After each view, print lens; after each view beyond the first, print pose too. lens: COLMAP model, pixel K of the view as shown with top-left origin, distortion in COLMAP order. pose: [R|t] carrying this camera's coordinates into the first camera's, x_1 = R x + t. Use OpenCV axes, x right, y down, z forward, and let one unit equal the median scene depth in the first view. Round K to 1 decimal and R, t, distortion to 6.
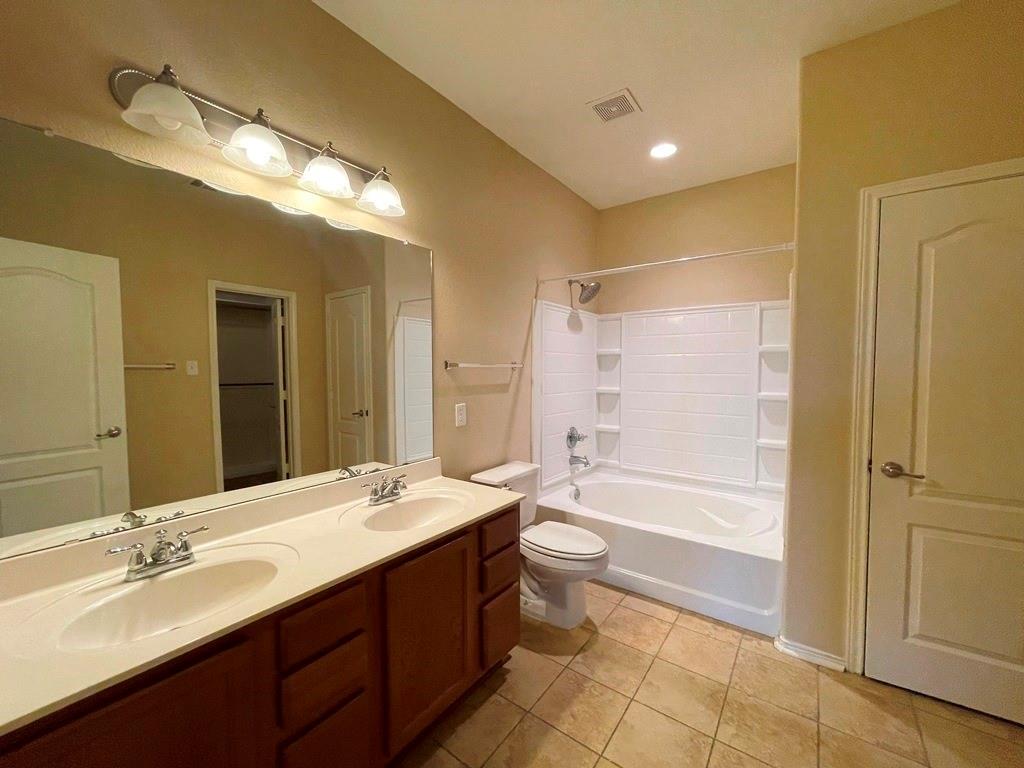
lens RADIAL K [[415.0, 0, 512.8], [0, 415.0, 384.4], [0, 0, 1]] dist [0.000668, 0.000658]
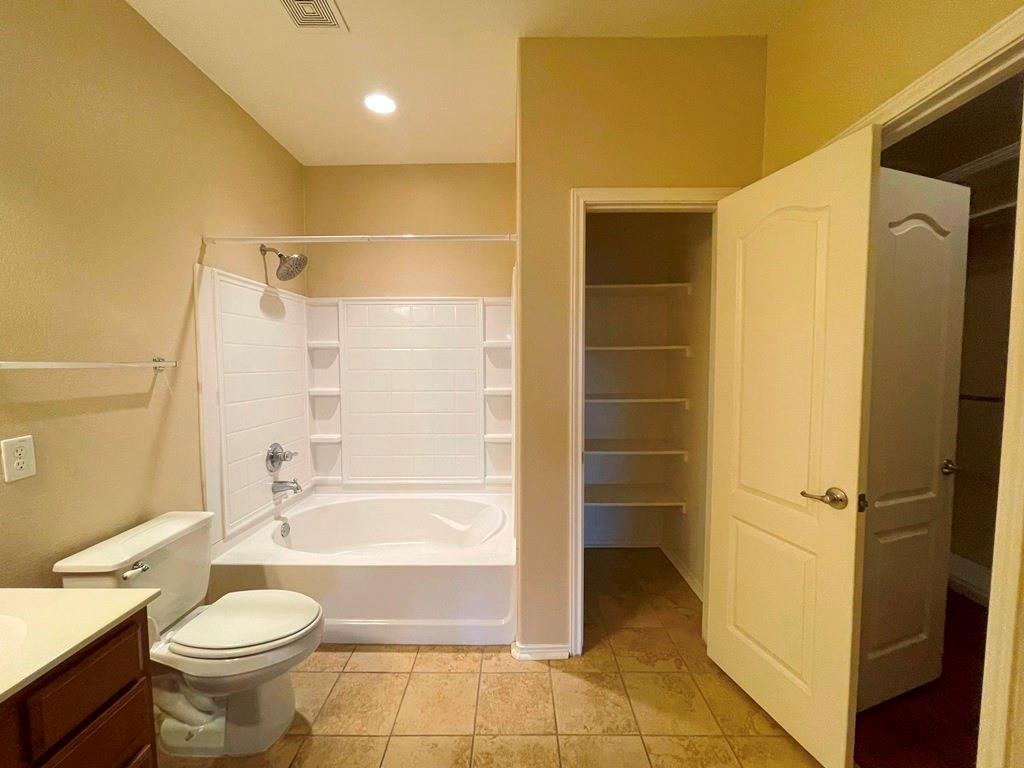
lens RADIAL K [[413.5, 0, 514.0], [0, 413.5, 384.6], [0, 0, 1]] dist [-0.001616, 0.000020]
pose [[0.807842, -0.038611, 0.588133, 0.068771], [0.028235, 0.999242, 0.026817, -0.014628], [-0.588722, -0.005058, 0.808320, 0.162710]]
